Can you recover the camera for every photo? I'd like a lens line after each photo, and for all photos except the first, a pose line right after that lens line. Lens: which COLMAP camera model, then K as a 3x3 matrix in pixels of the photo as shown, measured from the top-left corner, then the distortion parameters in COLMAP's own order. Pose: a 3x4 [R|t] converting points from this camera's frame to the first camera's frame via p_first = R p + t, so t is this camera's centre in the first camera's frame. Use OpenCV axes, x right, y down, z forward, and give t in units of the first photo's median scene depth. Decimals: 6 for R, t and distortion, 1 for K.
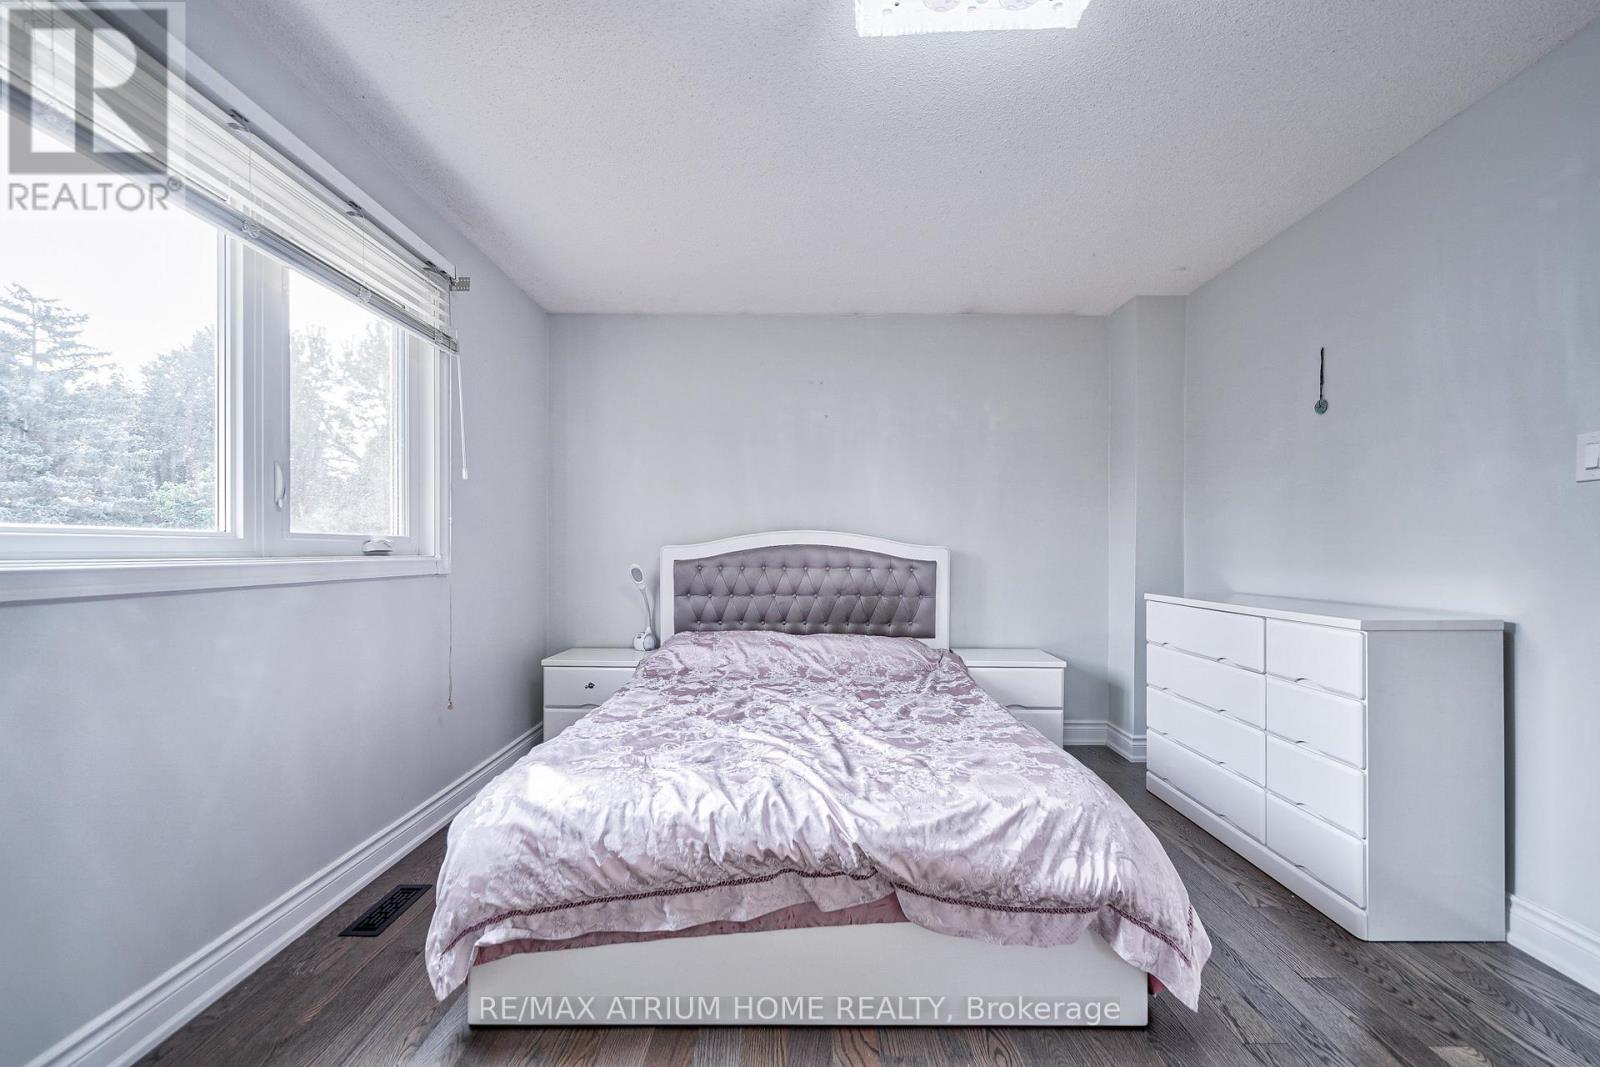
lens RADIAL K [[658.7, 0, 816.4], [0, 658.7, 550.2], [0, 0, 1]] dist [0.002358, 0.000020]
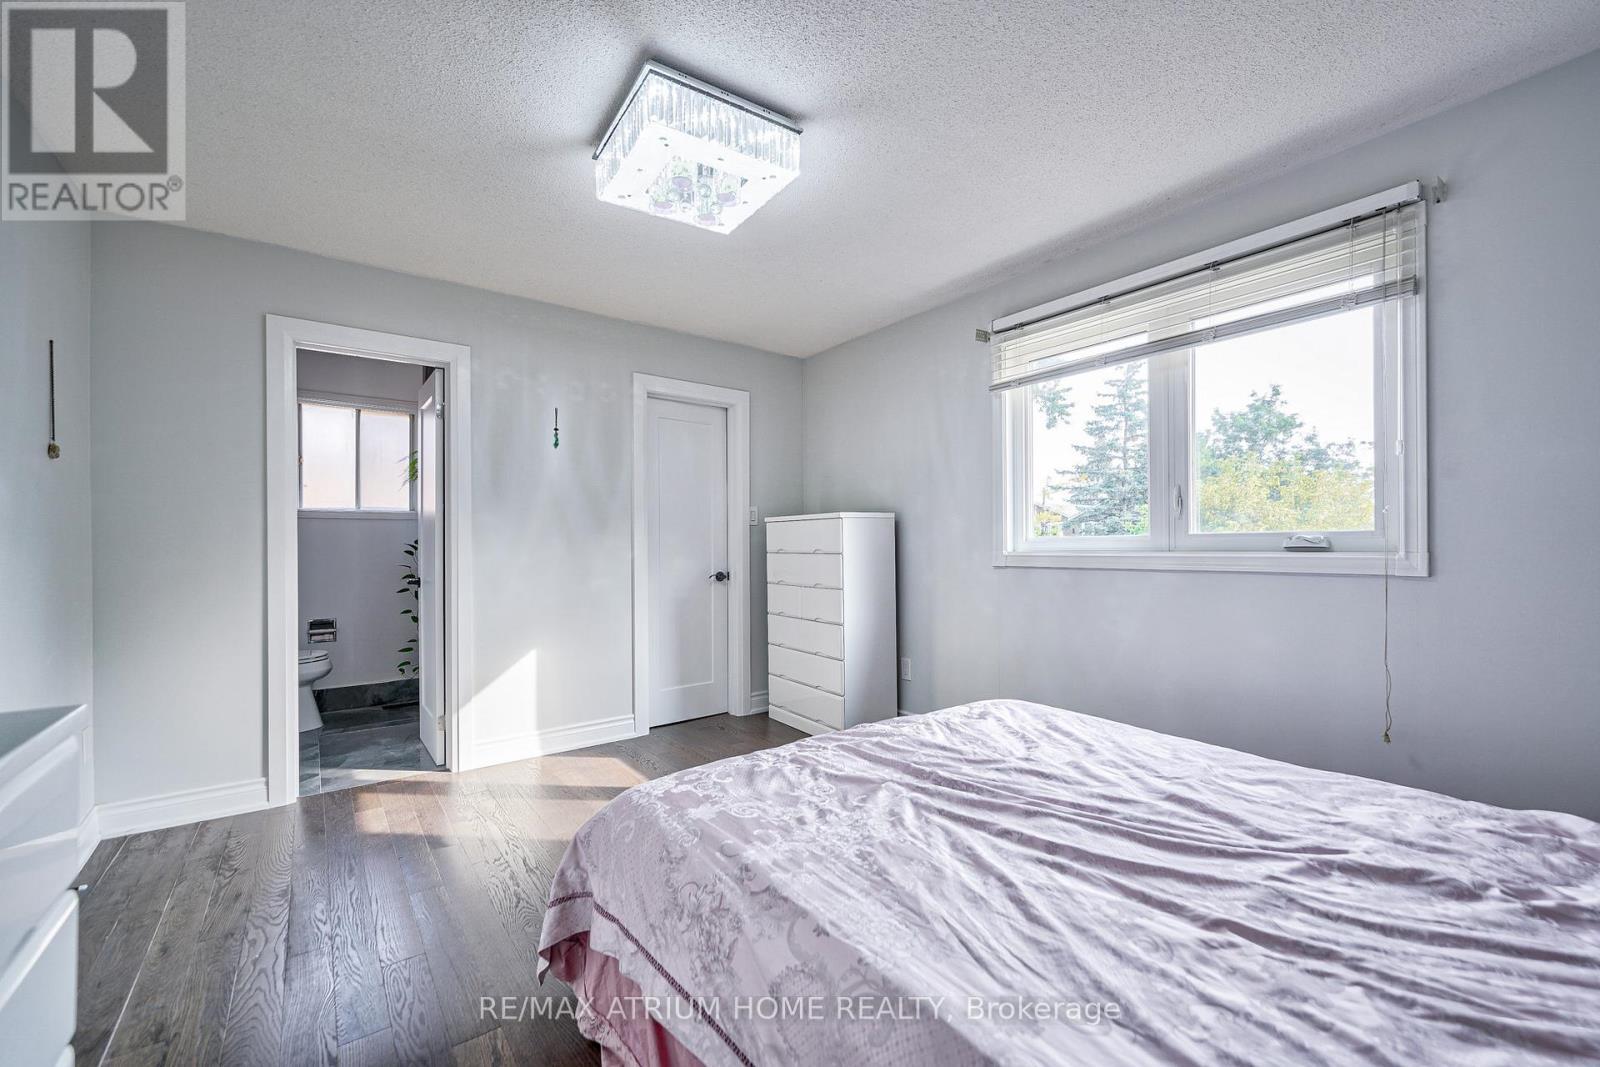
lens RADIAL K [[658.7, 0, 790.0], [0, 658.7, 538.6], [0, 0, 1]] dist [0.002358, 0.000020]
pose [[-0.819078, 0.001532, -0.573680, 0.574218], [0.008856, 0.999911, -0.009973, -0.008639], [0.573614, -0.013249, -0.819019, 1.398303]]
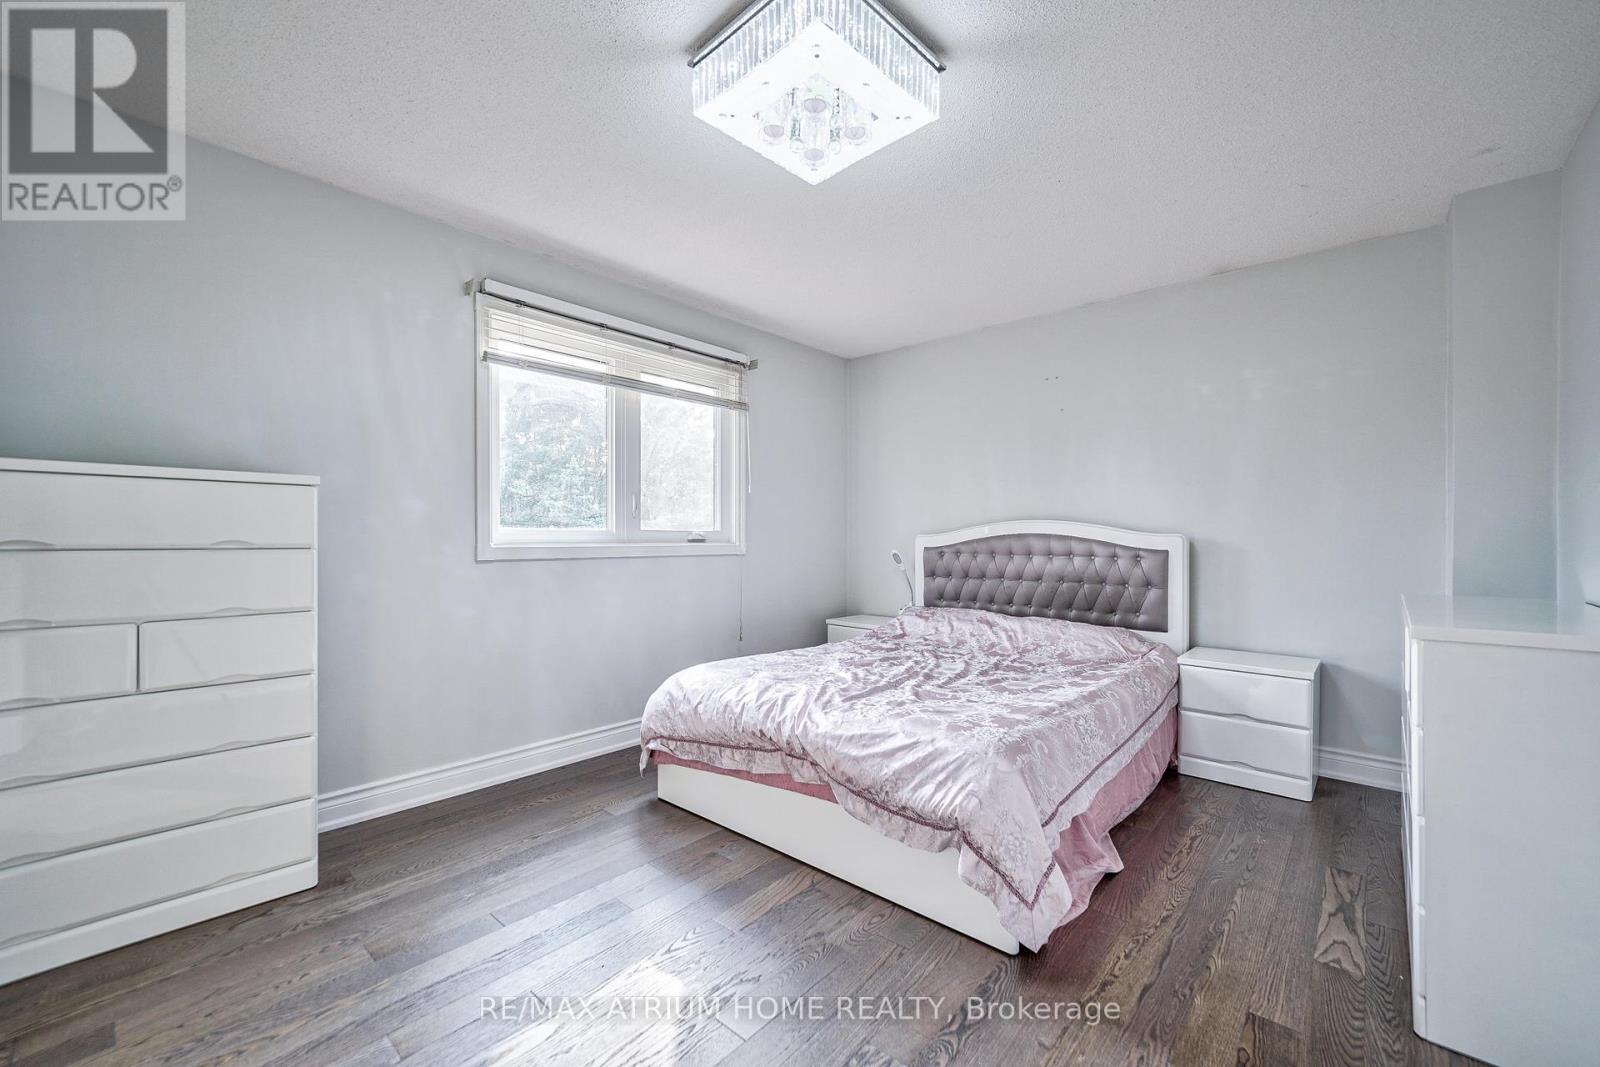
lens RADIAL K [[658.7, 0, 807.7], [0, 658.7, 536.8], [0, 0, 1]] dist [0.002358, 0.000020]
pose [[0.743036, -0.003965, -0.669240, 0.675773], [0.000836, 0.999987, -0.004996, 0.003120], [0.669251, 0.003153, 0.743030, -0.056379]]
